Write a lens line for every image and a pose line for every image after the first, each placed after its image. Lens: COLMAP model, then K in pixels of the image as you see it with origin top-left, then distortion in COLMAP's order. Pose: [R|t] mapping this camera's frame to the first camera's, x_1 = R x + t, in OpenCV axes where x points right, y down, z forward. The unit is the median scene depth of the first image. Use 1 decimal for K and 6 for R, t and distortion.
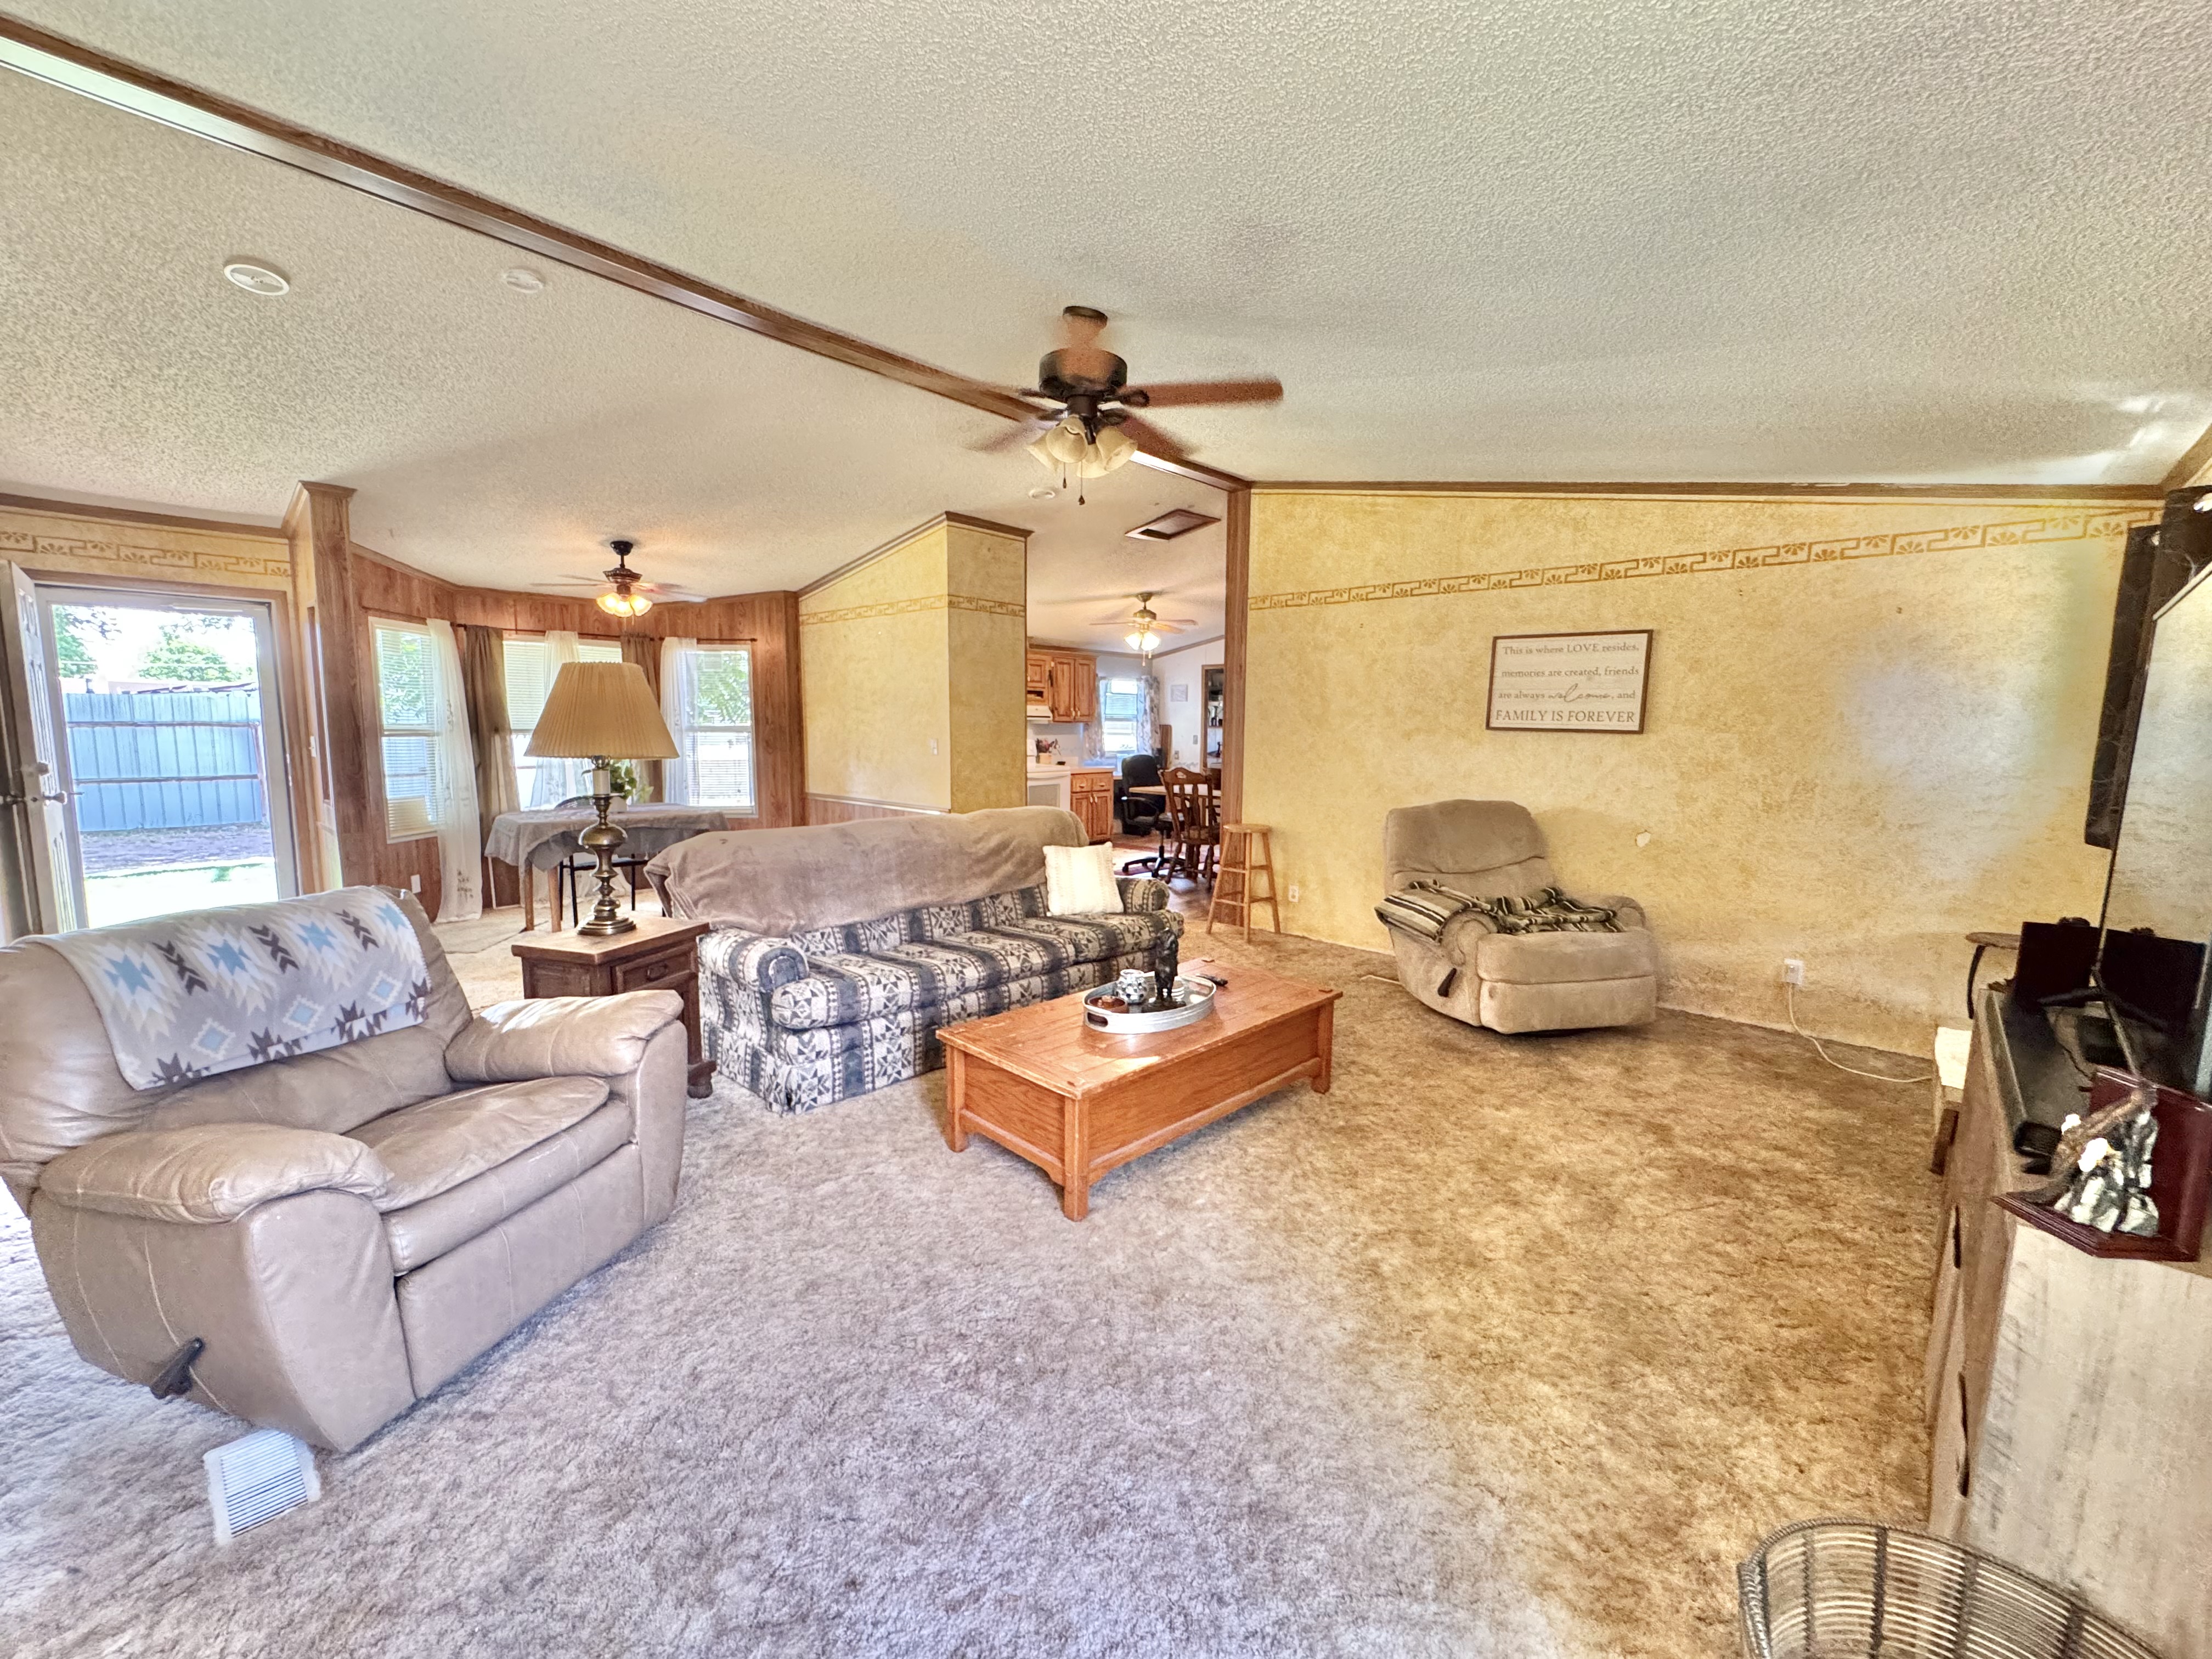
lens RADIAL K [[888.3, 0, 1106.0], [0, 888.3, 829.5], [0, 0, 1]] dist [-0.000873, 0.000032]
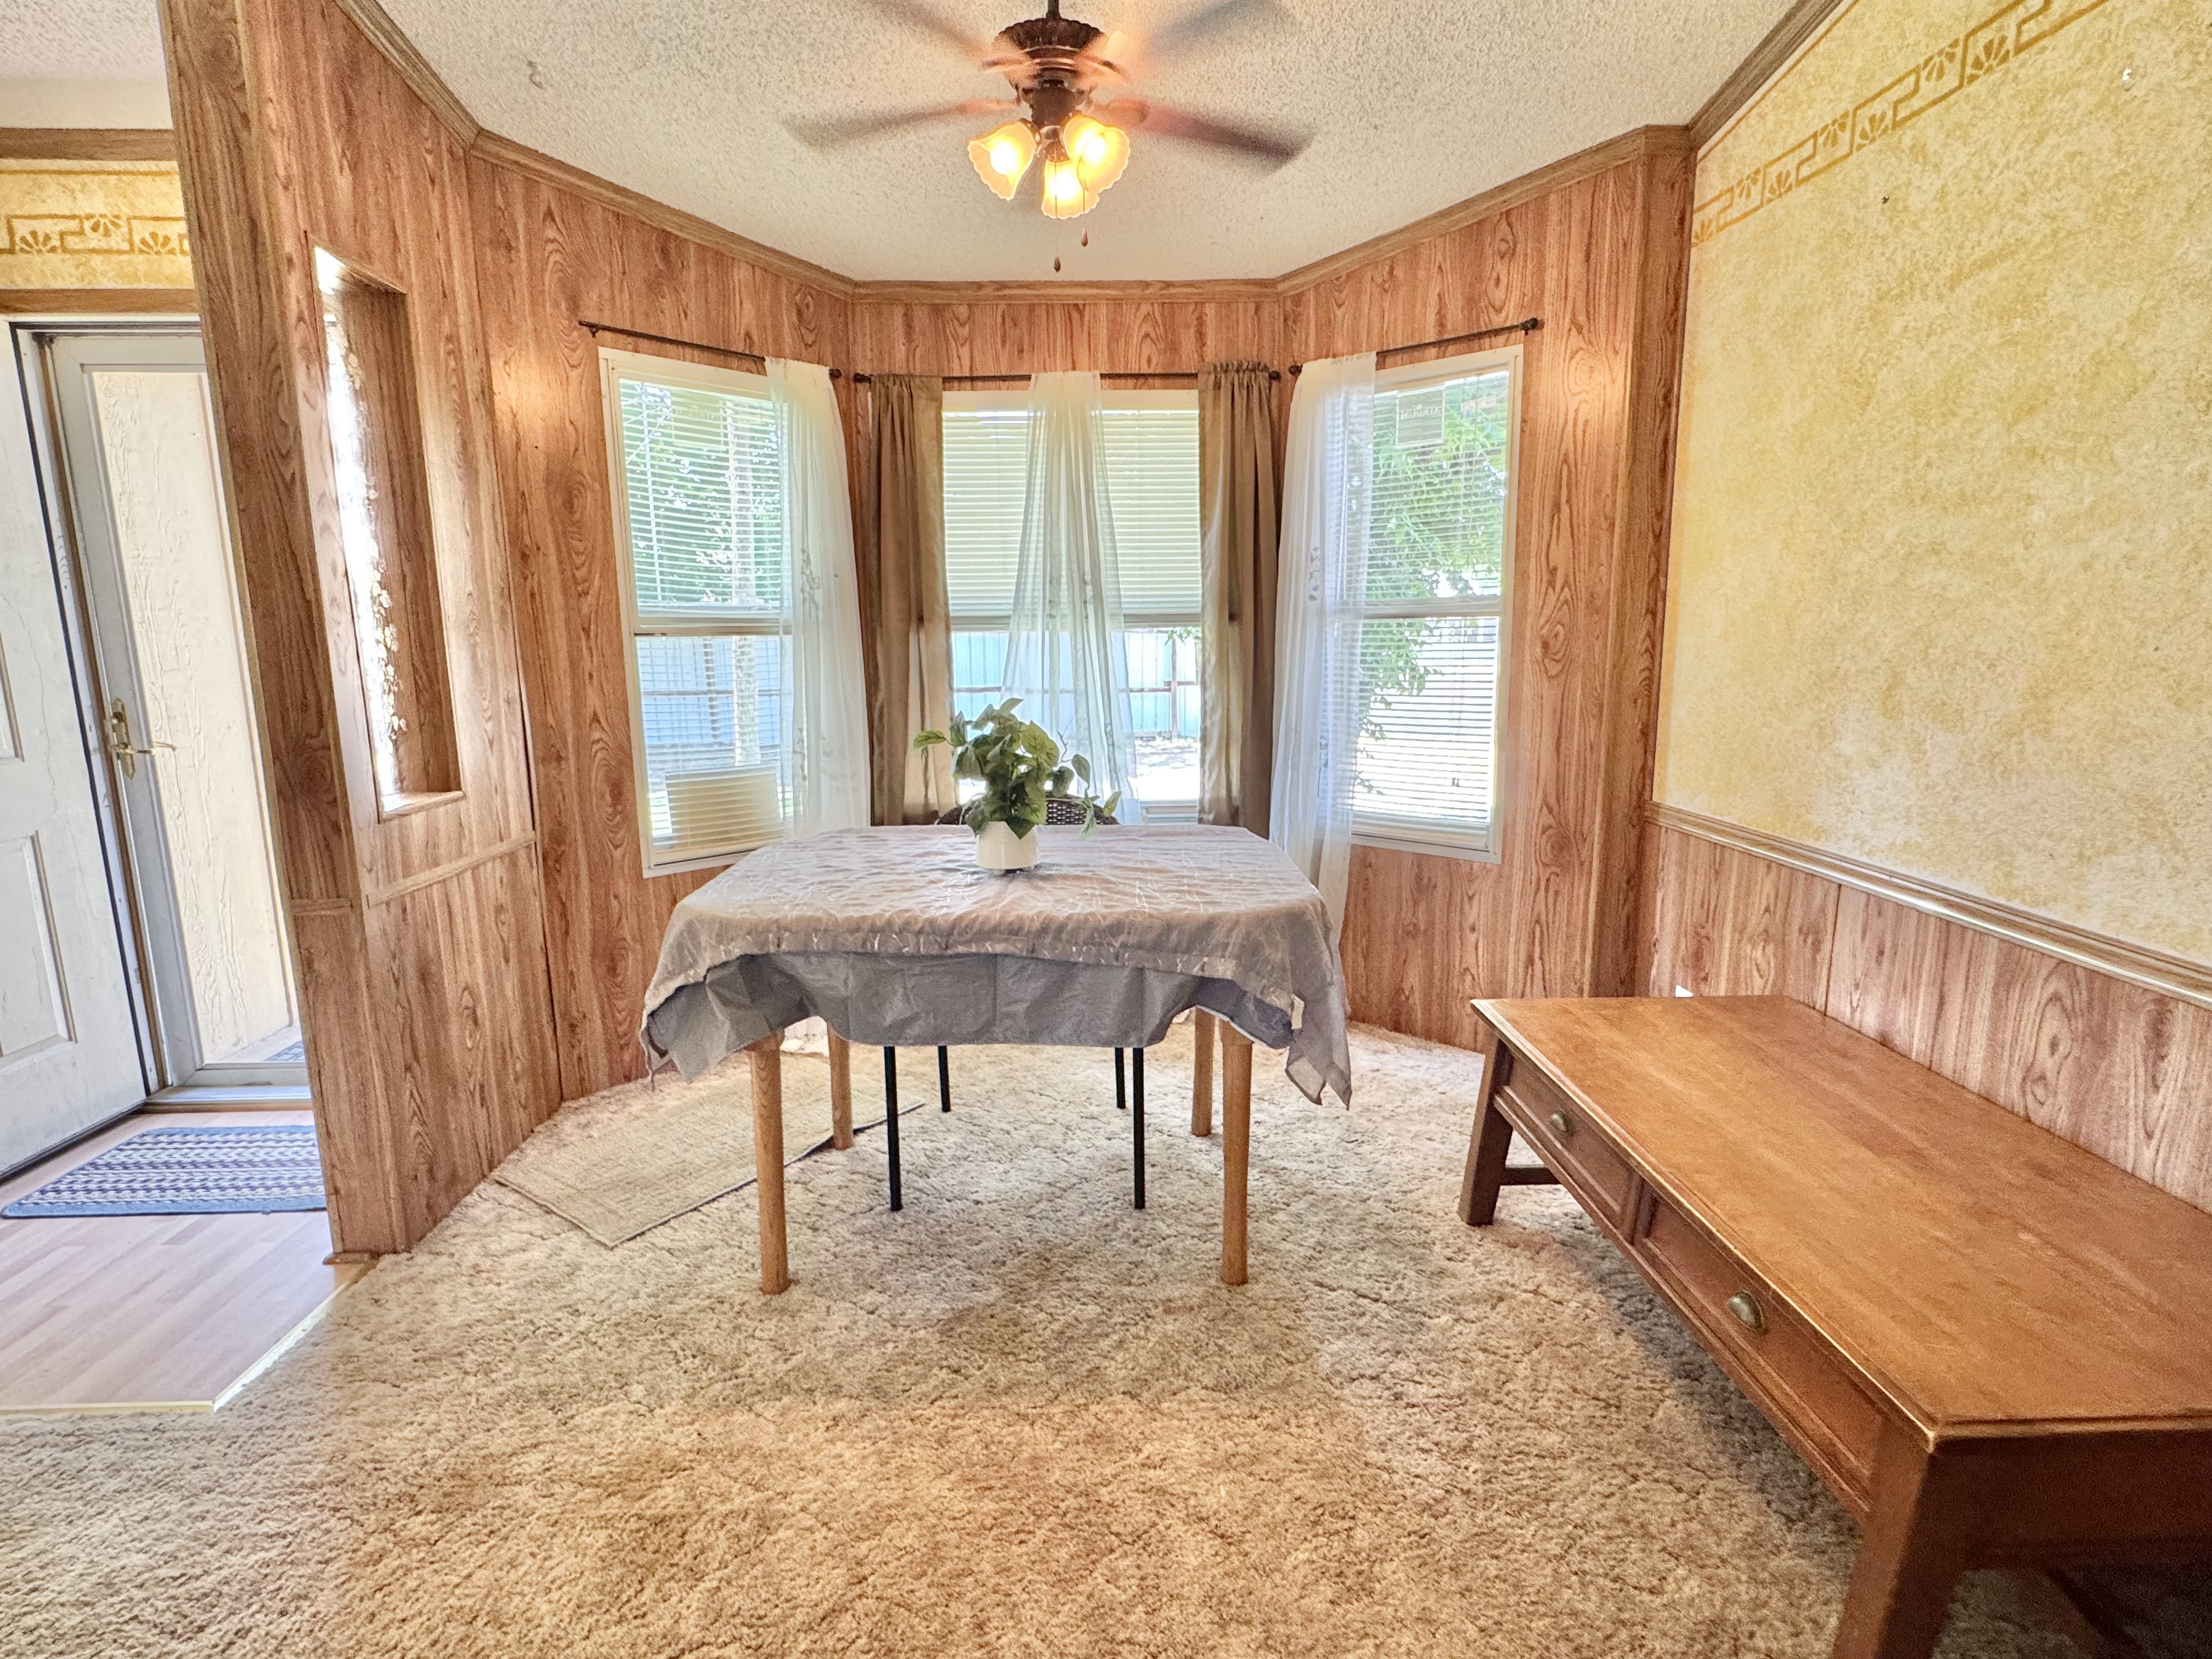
lens RADIAL K [[1111.7, 0, 1106.0], [0, 1111.7, 829.5], [0, 0, 1]] dist [-0.001828, 0.000666]
pose [[0.705155, 0.110220, -0.700434, -0.118683], [-0.064624, 0.993723, 0.091312, -0.033851], [0.706102, -0.019124, 0.707852, 0.351522]]
